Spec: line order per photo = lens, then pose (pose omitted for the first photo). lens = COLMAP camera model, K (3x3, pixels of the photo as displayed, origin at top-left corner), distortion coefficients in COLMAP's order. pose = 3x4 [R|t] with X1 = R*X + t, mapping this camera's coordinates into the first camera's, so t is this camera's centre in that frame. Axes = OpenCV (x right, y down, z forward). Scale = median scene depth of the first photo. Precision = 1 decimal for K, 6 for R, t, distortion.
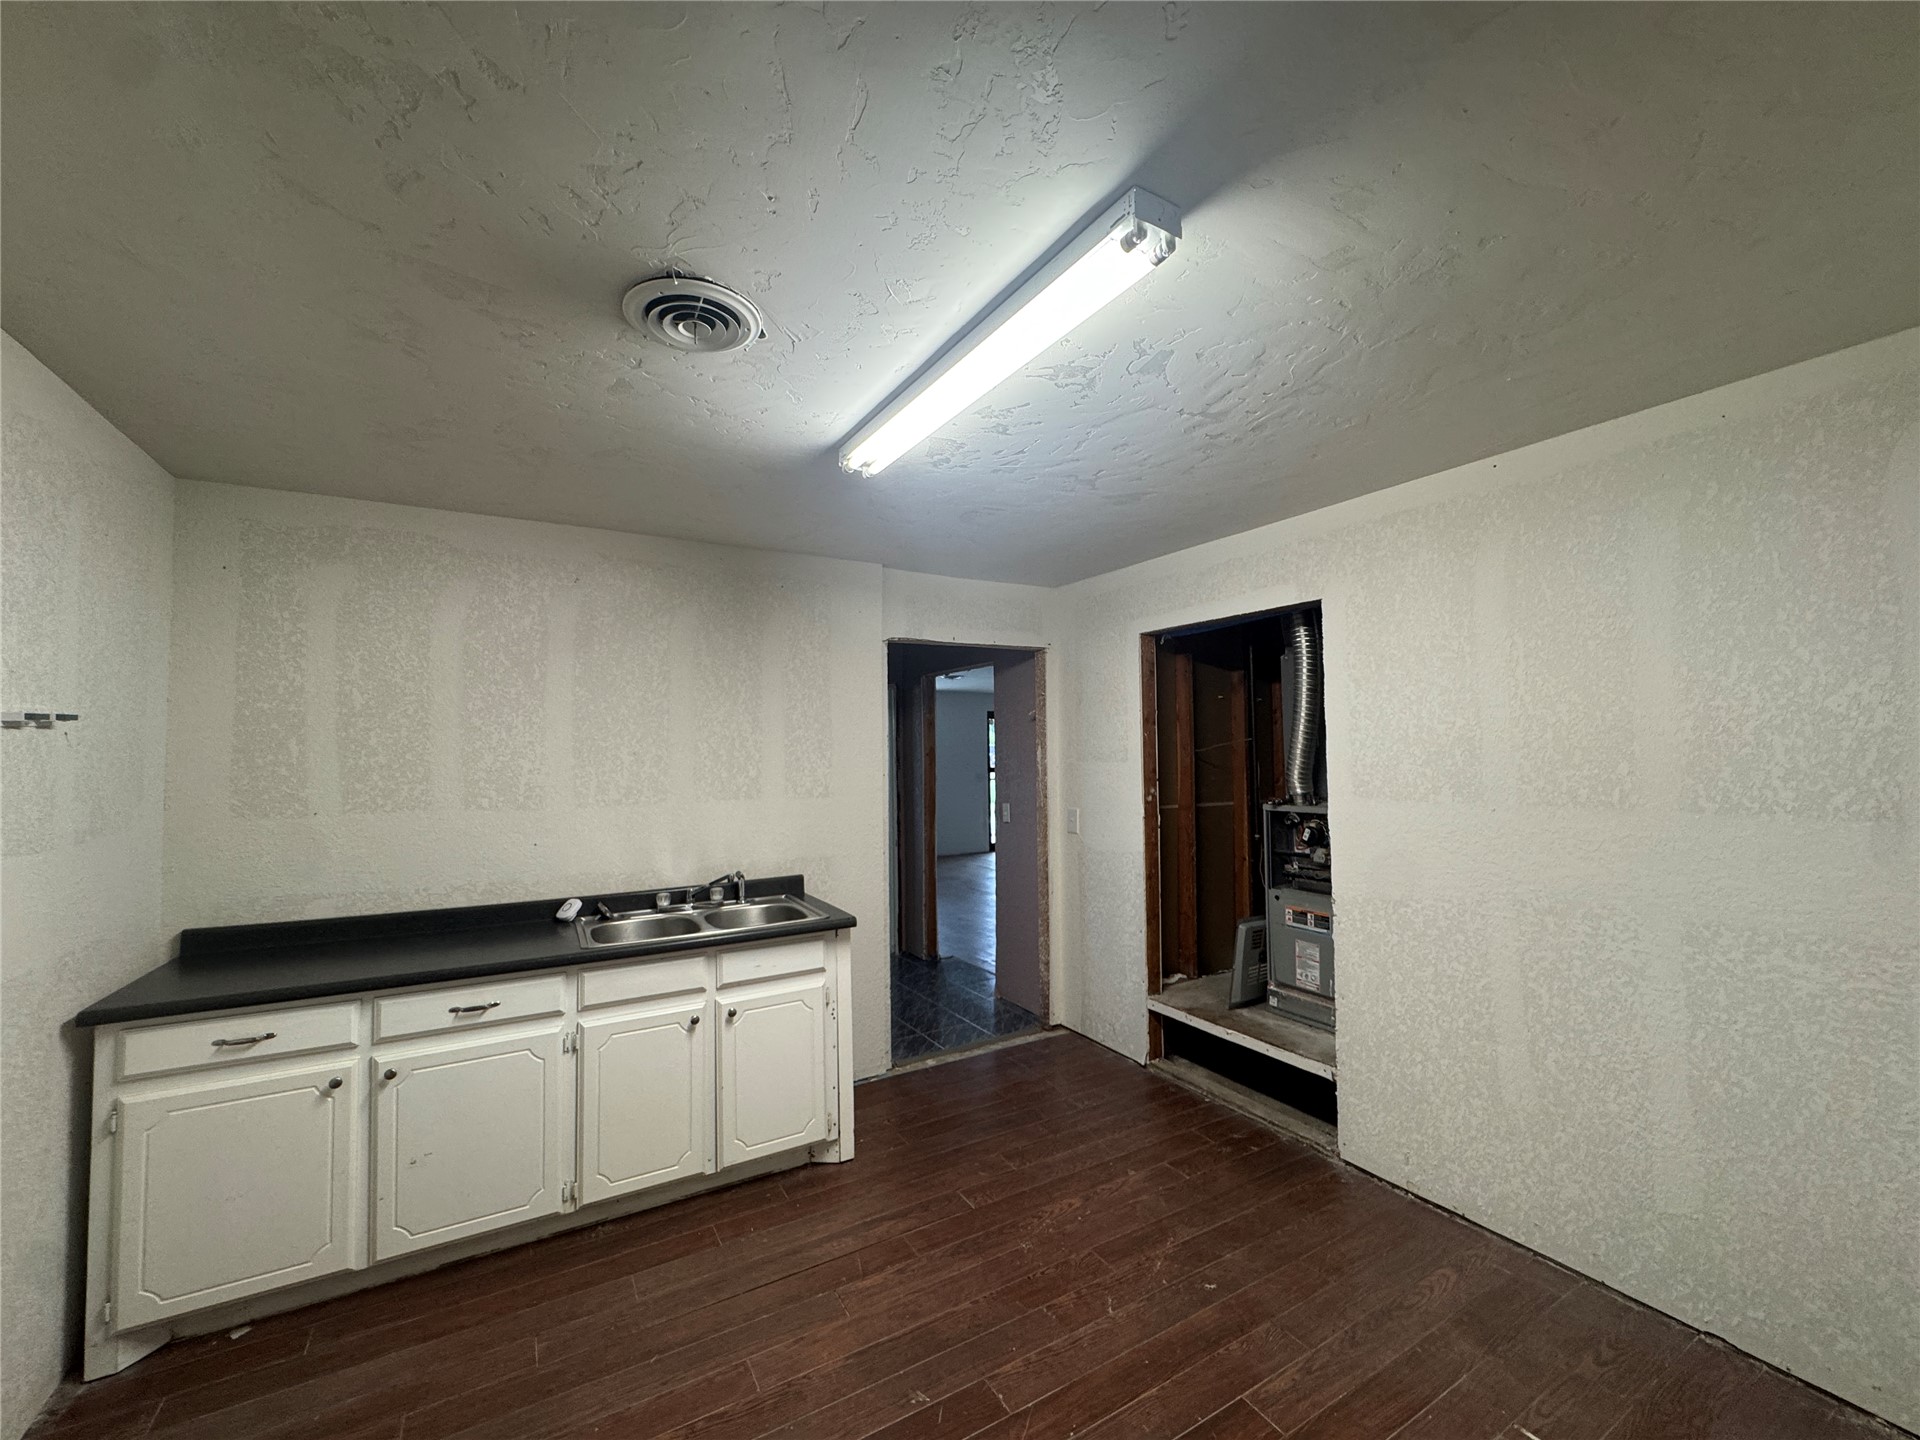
lens RADIAL K [[770.9, 0, 963.9], [0, 770.9, 718.0], [0, 0, 1]] dist [-0.004537, -0.000091]
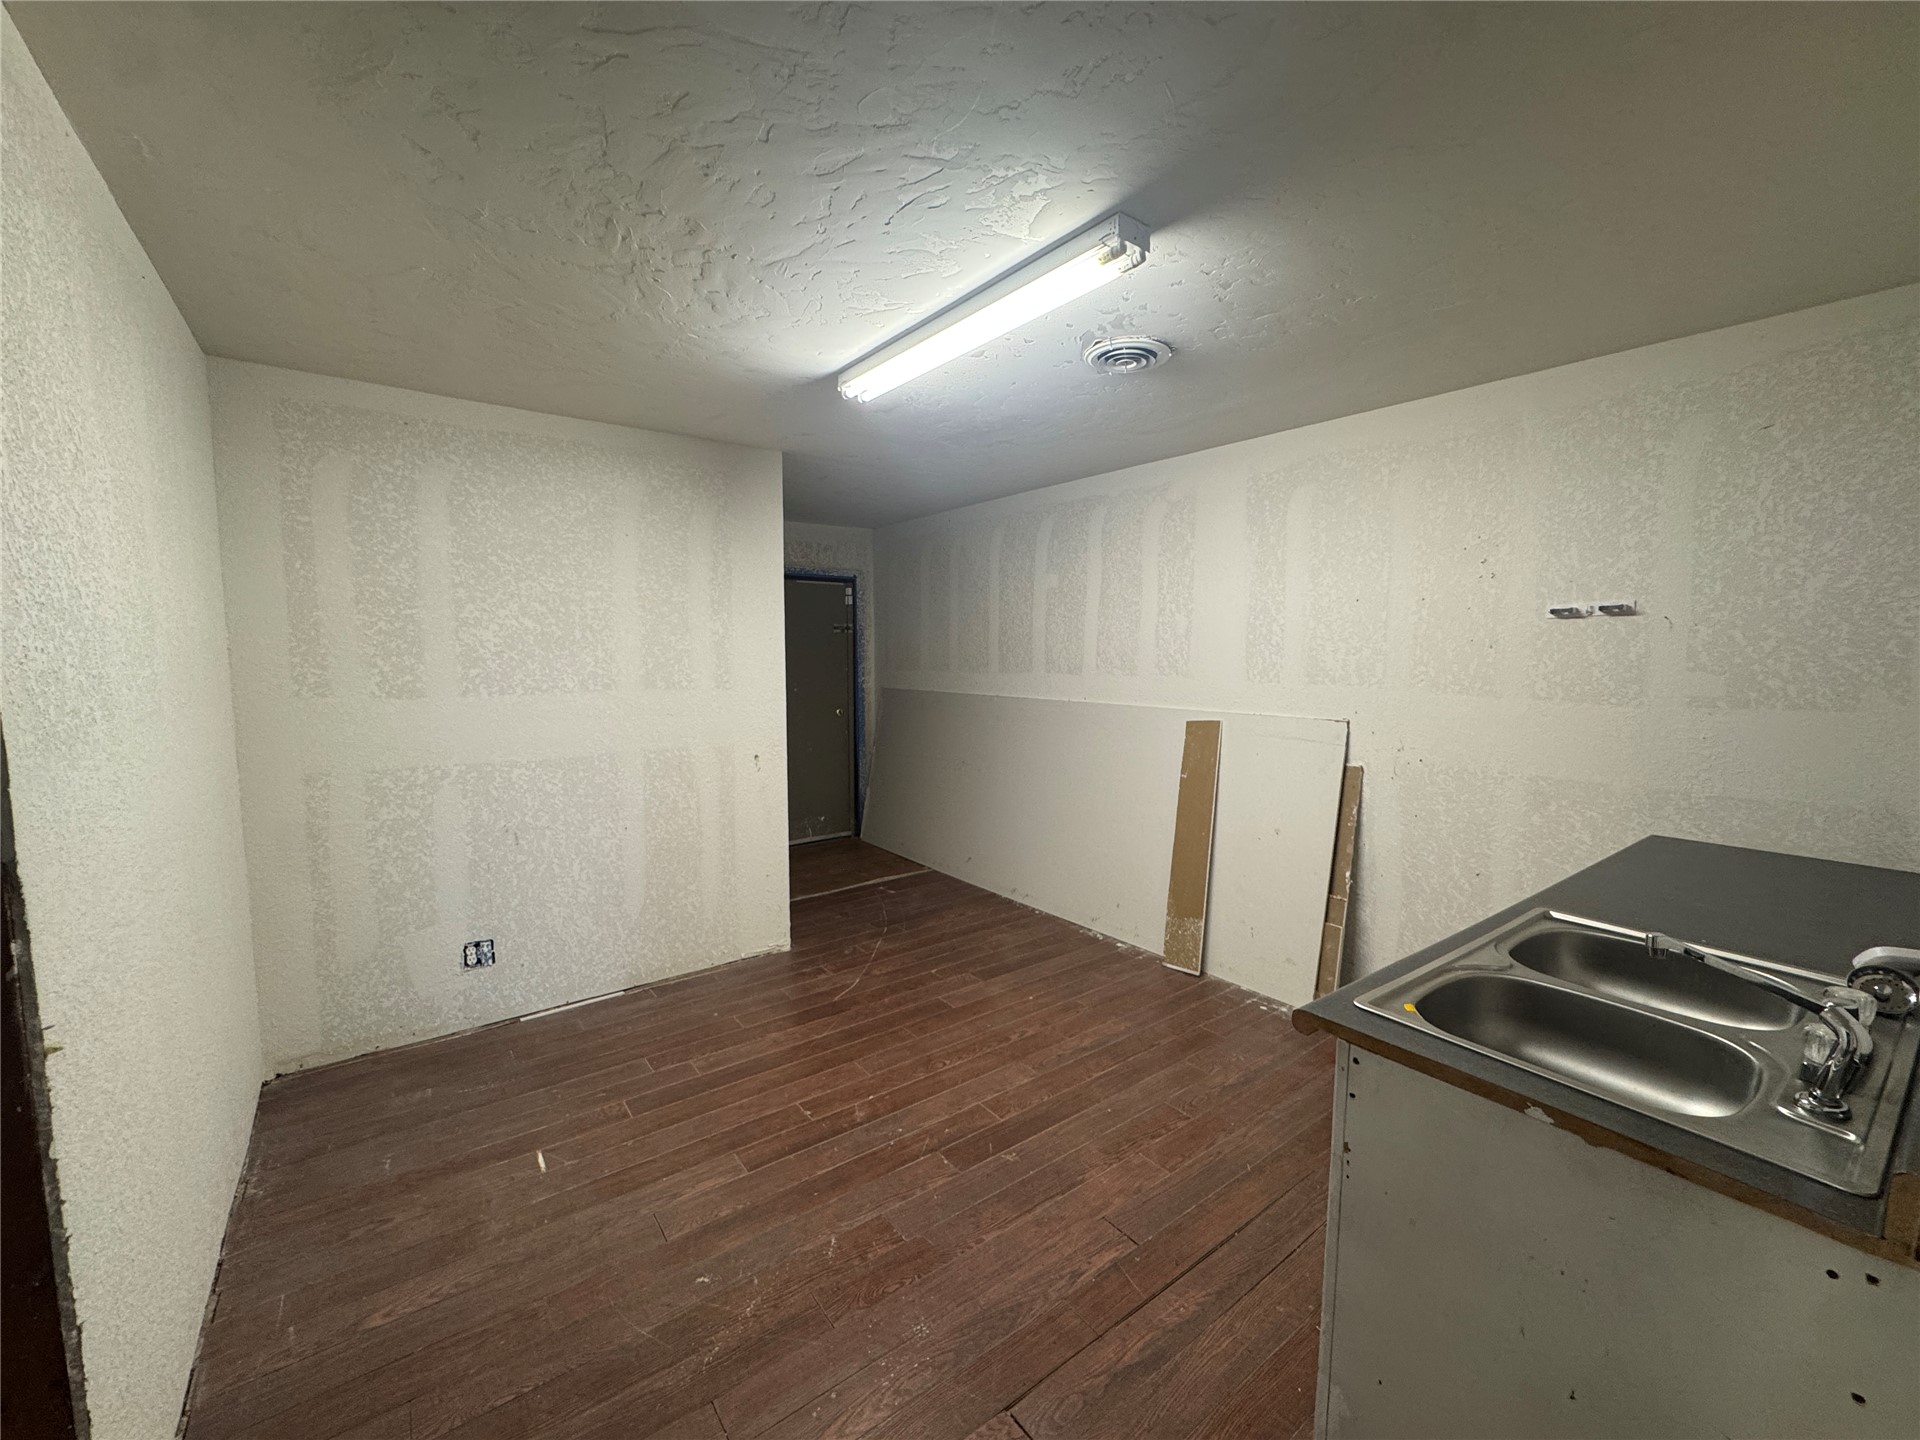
lens RADIAL K [[770.9, 0, 962.2], [0, 770.9, 722.0], [0, 0, 1]] dist [-0.004537, -0.000091]
pose [[-0.993750, 0.019393, -0.109929, 0.130221], [0.012899, 0.998146, 0.059476, 0.091501], [0.110878, 0.057686, -0.992158, 1.979235]]
